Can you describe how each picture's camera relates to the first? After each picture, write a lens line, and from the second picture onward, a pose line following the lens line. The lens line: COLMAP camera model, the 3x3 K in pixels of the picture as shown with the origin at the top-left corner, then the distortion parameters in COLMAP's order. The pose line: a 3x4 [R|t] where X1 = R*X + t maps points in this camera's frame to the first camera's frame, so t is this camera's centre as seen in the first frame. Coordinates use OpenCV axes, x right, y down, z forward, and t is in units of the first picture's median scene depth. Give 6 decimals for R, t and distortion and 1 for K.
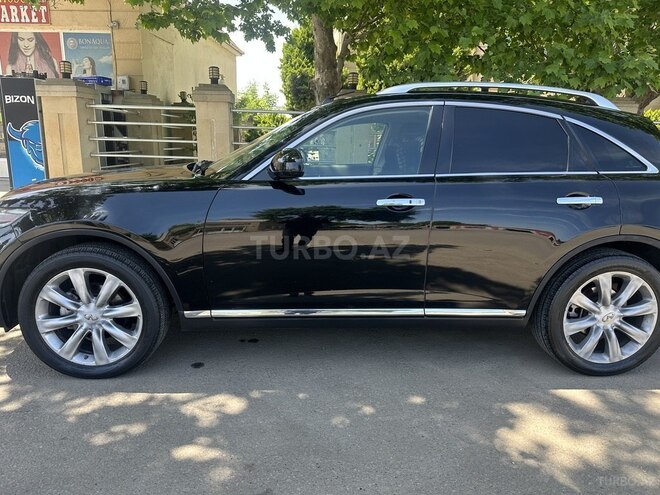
lens RADIAL K [[457.0, 0, 330.6], [0, 457.0, 248.1], [0, 0, 1]] dist [0.039085, -0.037126]
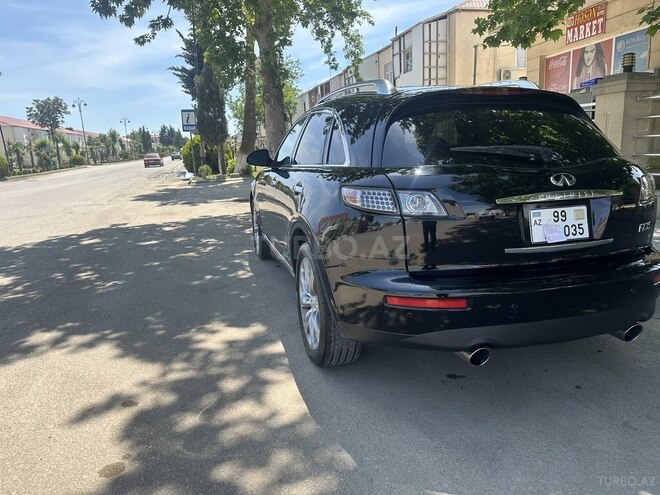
lens RADIAL K [[457.0, 0, 330.3], [0, 457.0, 247.4], [0, 0, 1]] dist [0.039085, -0.037126]
pose [[0.216319, 0.178065, -0.959947, 0.391845], [-0.176752, 0.974123, 0.140864, -0.030866], [0.960190, 0.139201, 0.242195, 0.184326]]
